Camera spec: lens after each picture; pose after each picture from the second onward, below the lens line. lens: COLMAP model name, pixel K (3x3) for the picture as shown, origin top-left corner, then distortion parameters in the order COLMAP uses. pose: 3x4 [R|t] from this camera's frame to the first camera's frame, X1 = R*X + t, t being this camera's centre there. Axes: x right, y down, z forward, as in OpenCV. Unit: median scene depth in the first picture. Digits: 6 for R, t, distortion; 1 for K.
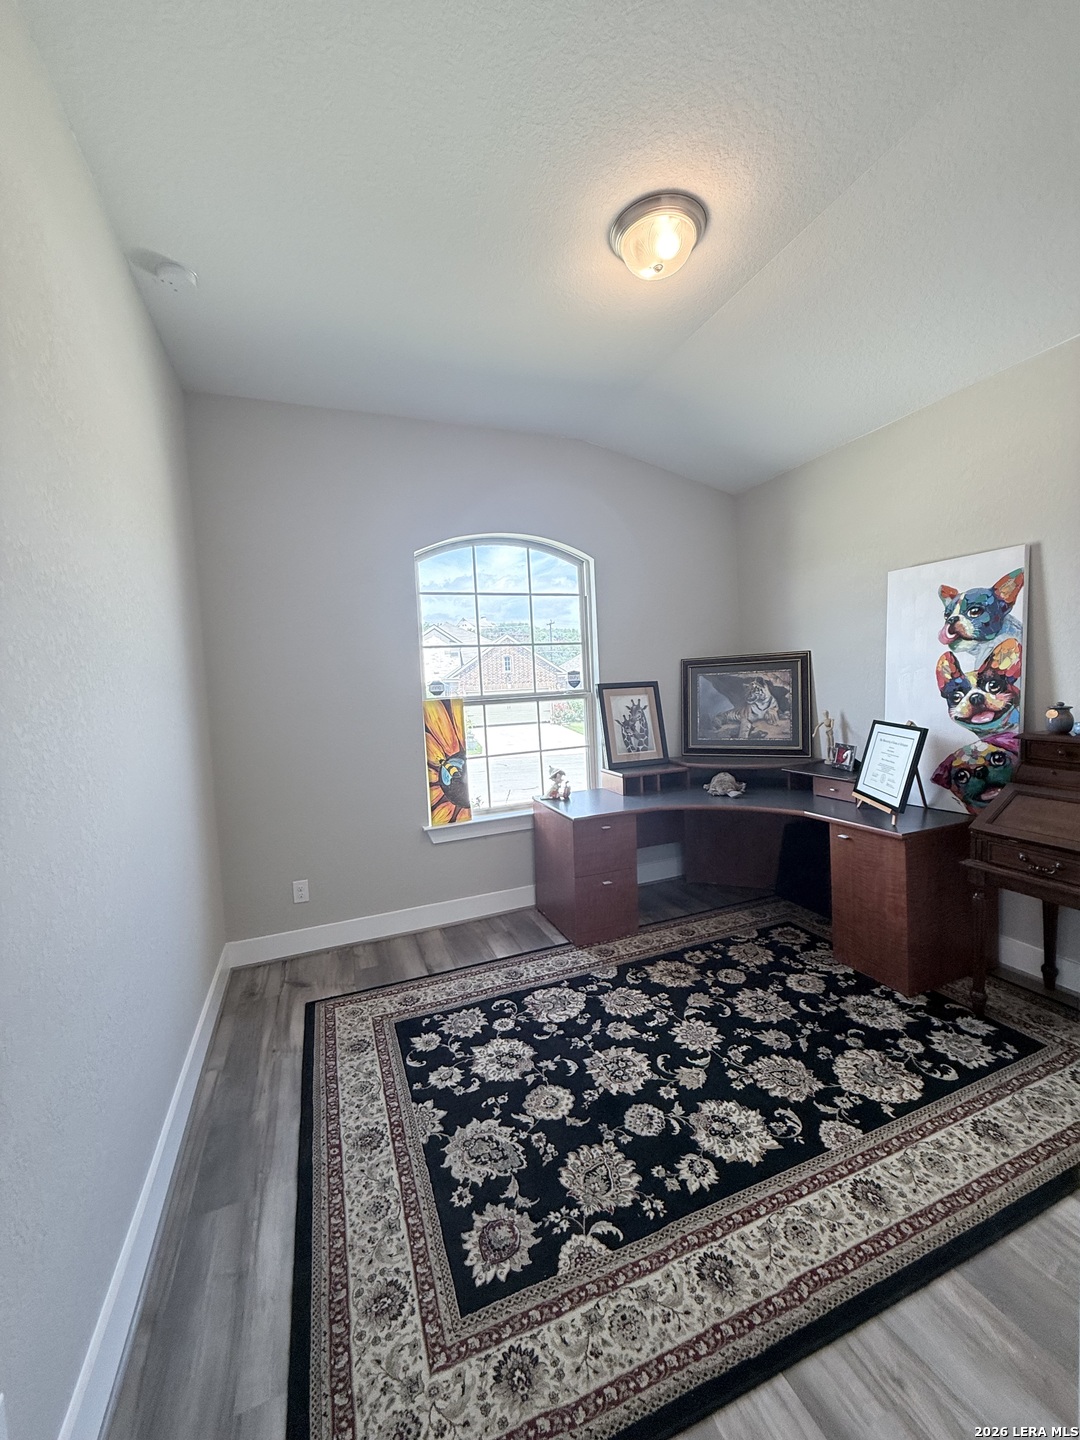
lens RADIAL K [[574.0, 0, 540.7], [0, 574.0, 719.1], [0, 0, 1]] dist [-0.001585, 0.000653]
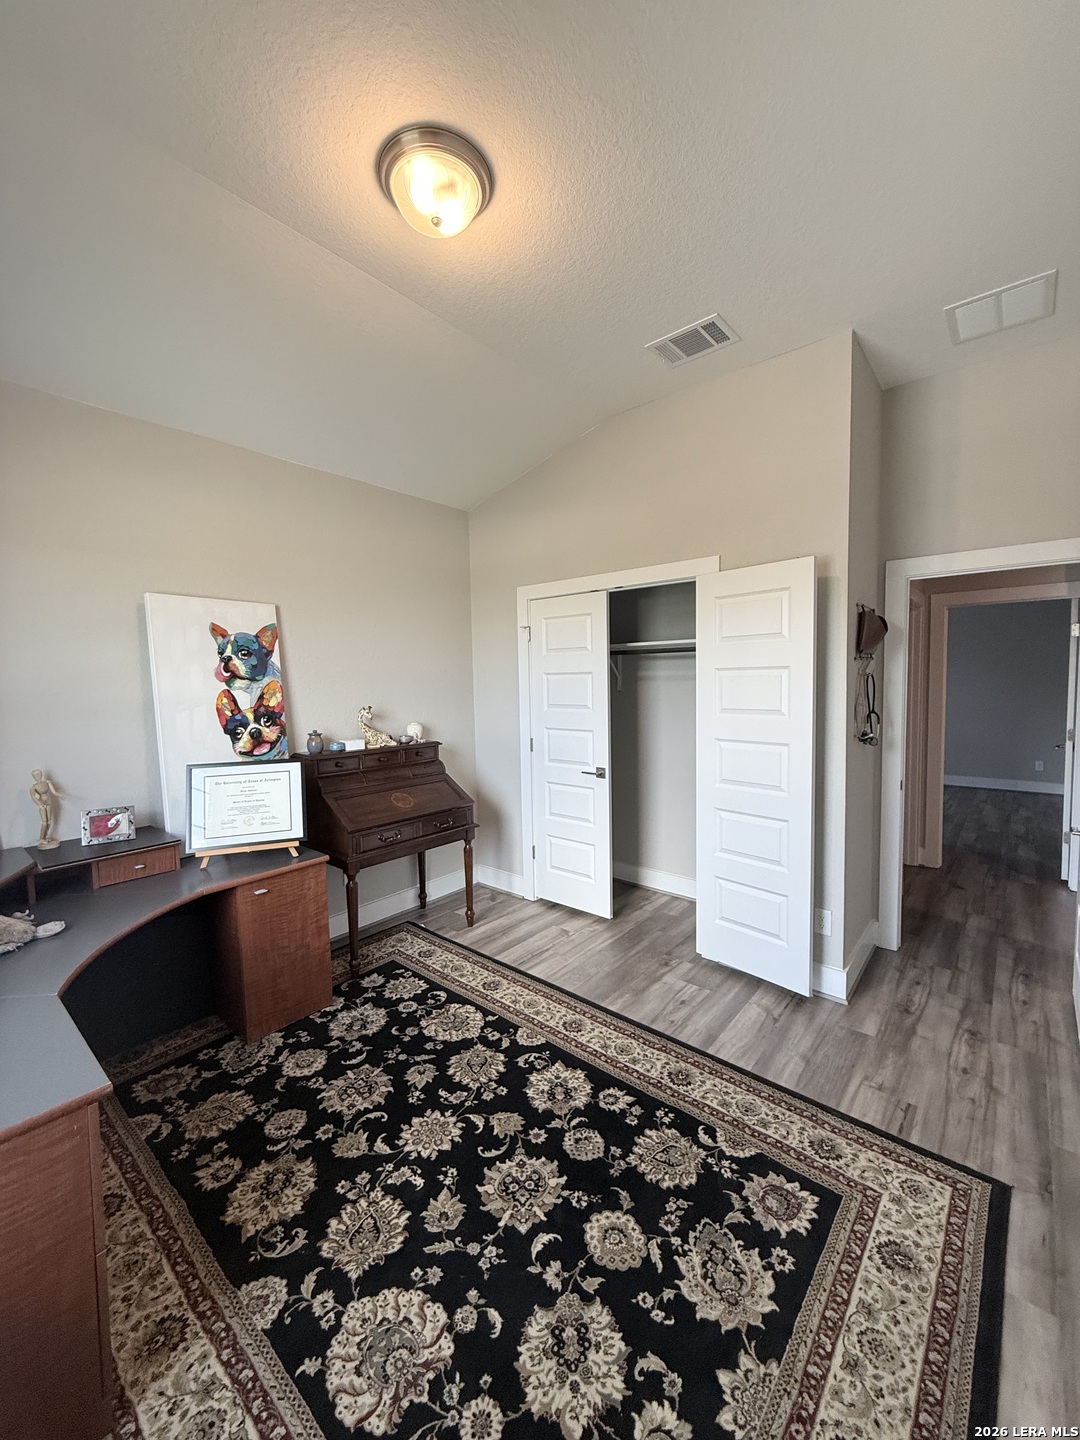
lens RADIAL K [[574.0, 0, 540.0], [0, 574.0, 716.3], [0, 0, 1]] dist [-0.001585, 0.000653]
pose [[-0.467789, -0.001396, 0.883839, -0.580199], [0.097577, 0.993804, 0.053214, -0.088881], [-0.878437, 0.111135, -0.464755, 1.264104]]
